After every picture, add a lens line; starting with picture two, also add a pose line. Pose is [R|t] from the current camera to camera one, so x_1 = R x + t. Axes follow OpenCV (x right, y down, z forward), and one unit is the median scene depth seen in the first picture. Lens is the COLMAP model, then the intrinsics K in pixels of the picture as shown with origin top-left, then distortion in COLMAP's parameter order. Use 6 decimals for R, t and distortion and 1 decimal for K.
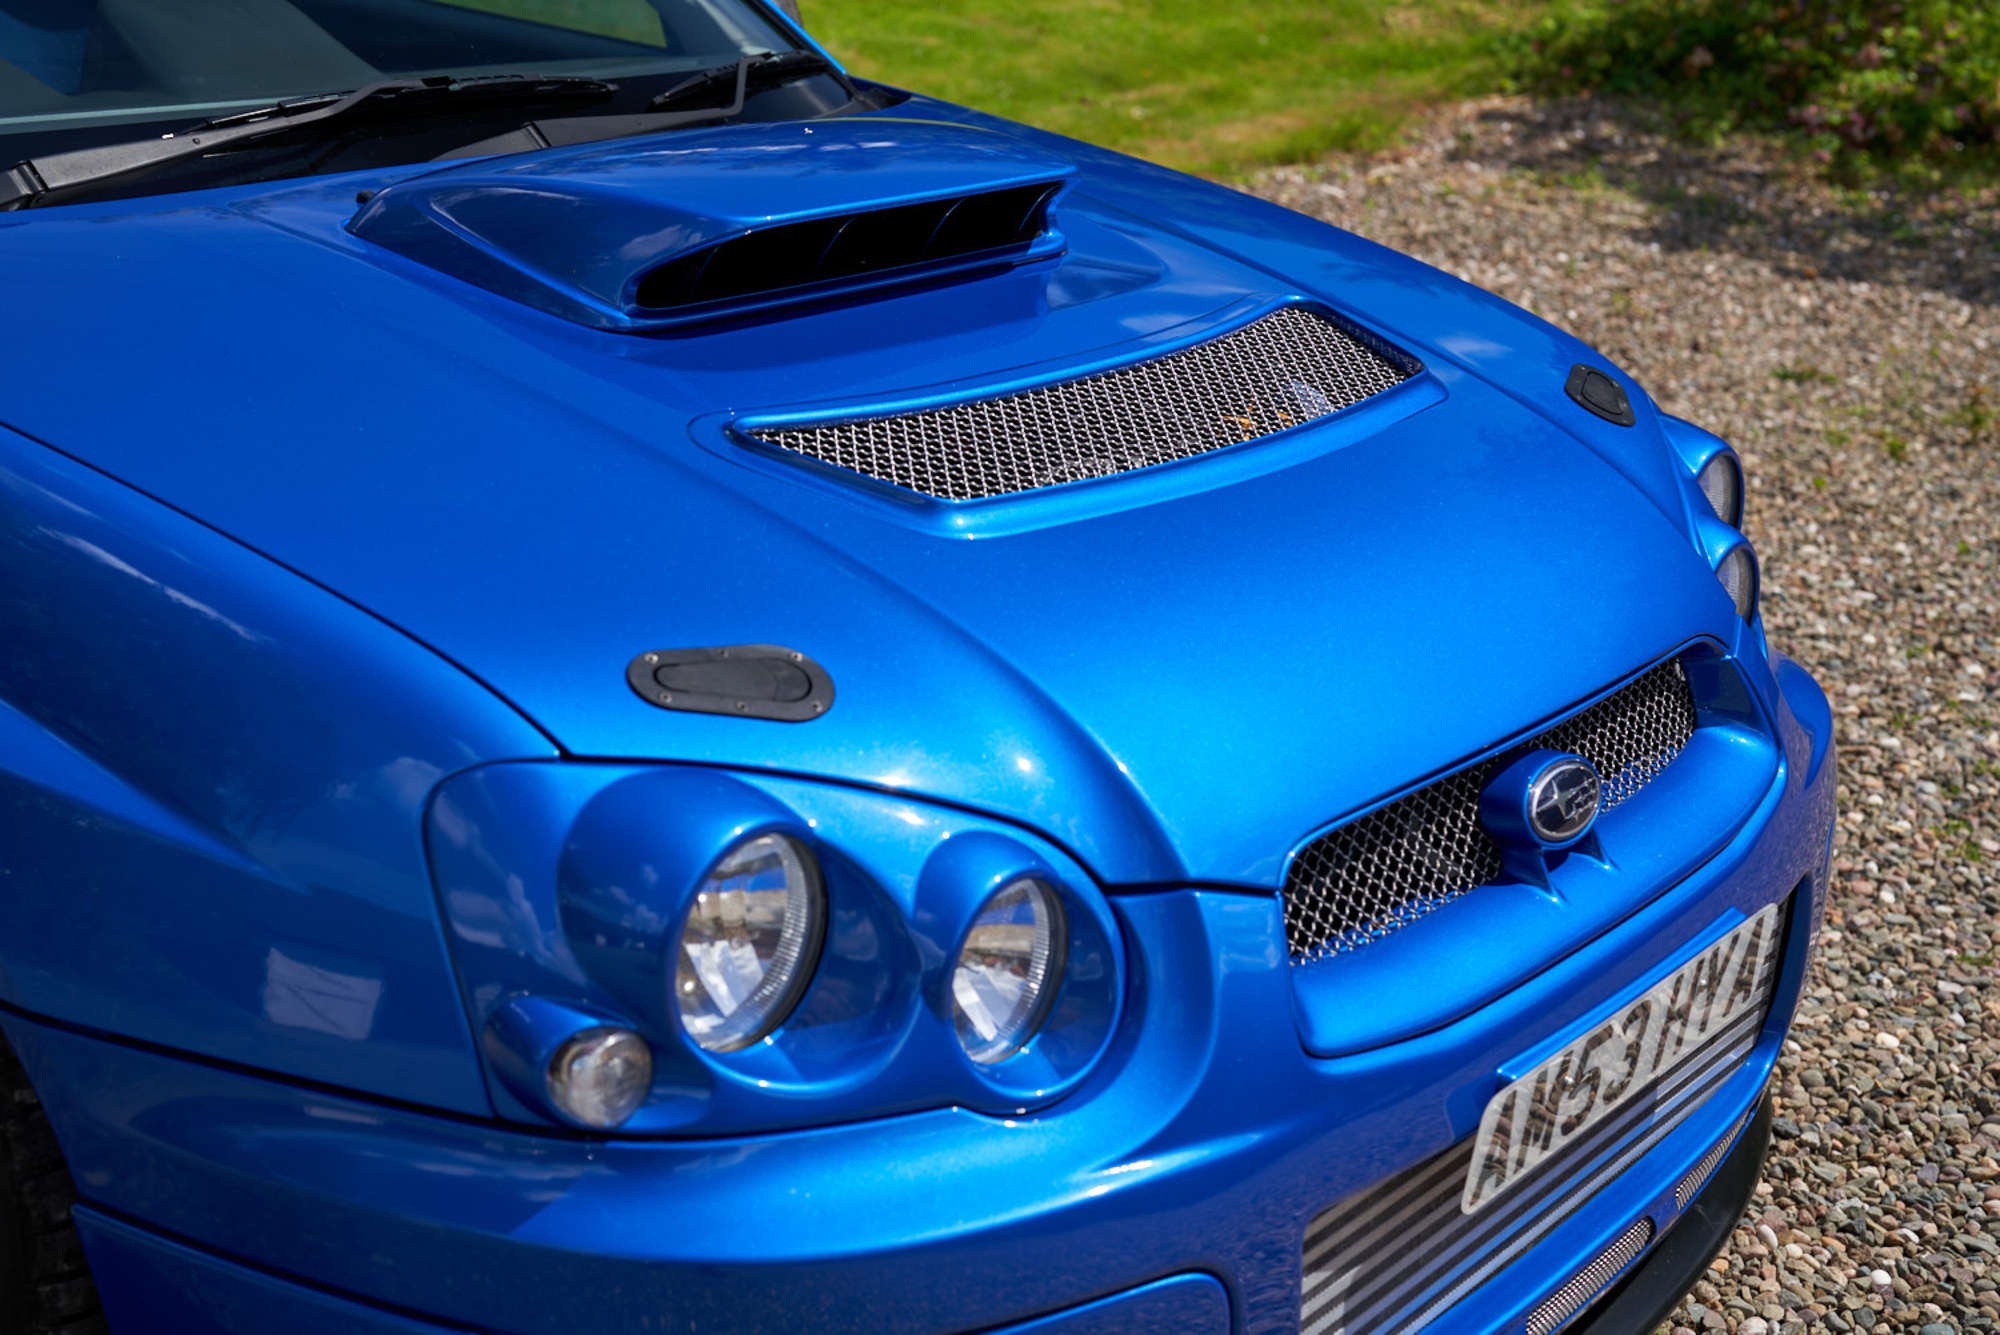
lens RADIAL K [[2817.5, 0, 985.0], [0, 2817.5, 656.4], [0, 0, 1]] dist [0.014998, 0.000000]
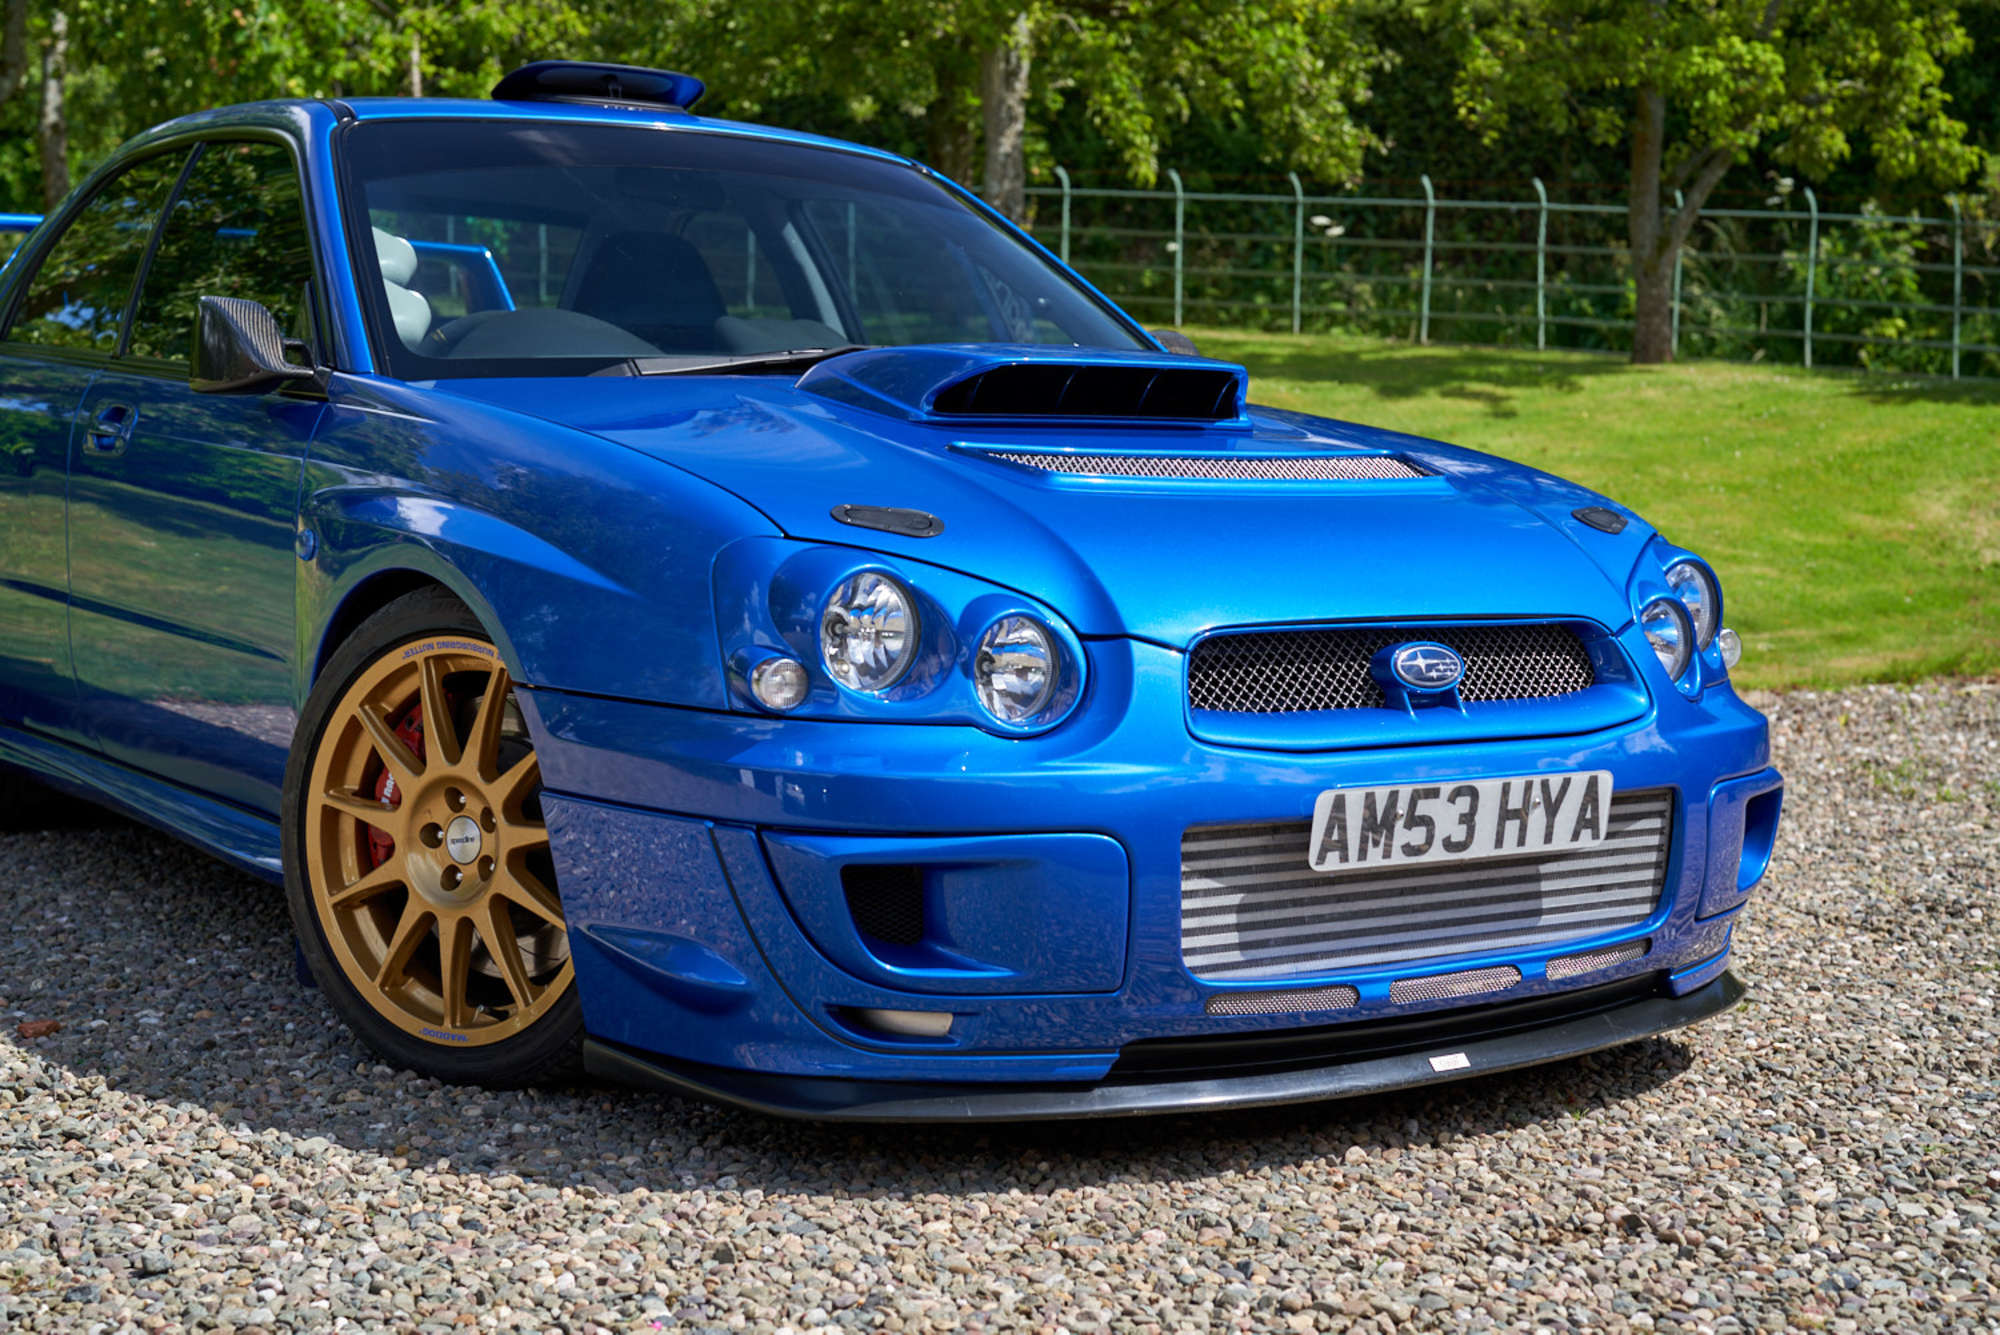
lens RADIAL K [[2817.5, 0, 992.7], [0, 2817.5, 677.2], [0, 0, 1]] dist [0.014998, 0.000000]
pose [[0.952427, 0.005253, -0.304723, 0.391913], [-0.078745, 0.970142, -0.229398, 0.382180], [0.294419, 0.242481, 0.924403, -0.491389]]
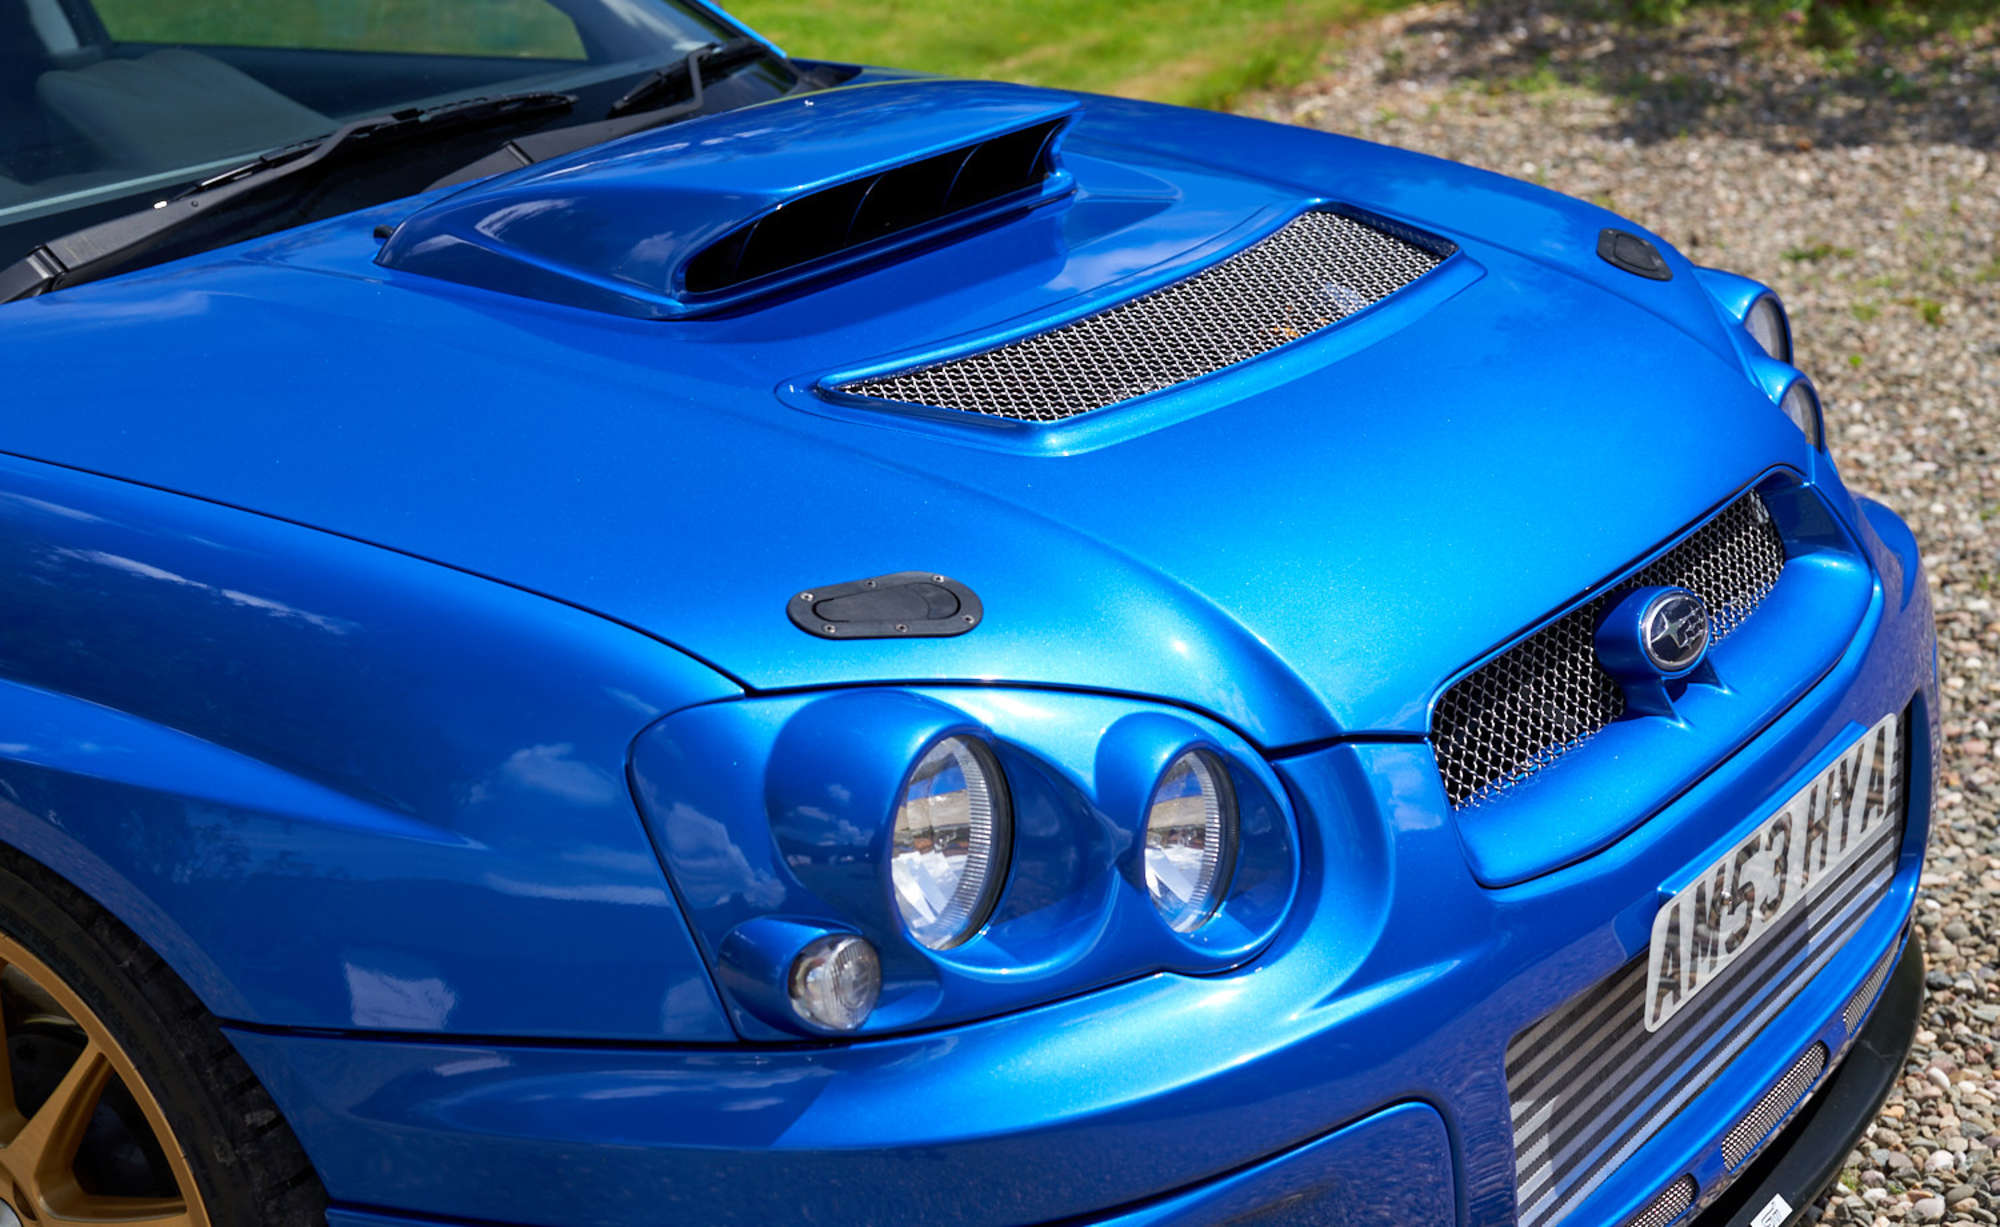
lens RADIAL K [[3411.4, 0, 1008.1], [0, 3411.4, 611.6], [0, 0, 1]] dist [-0.004265, 0.000000]
pose [[0.987632, -0.151365, 0.040890, -0.068920], [0.153054, 0.987328, -0.041928, 0.049987], [-0.034025, 0.047668, 0.998284, -0.186128]]
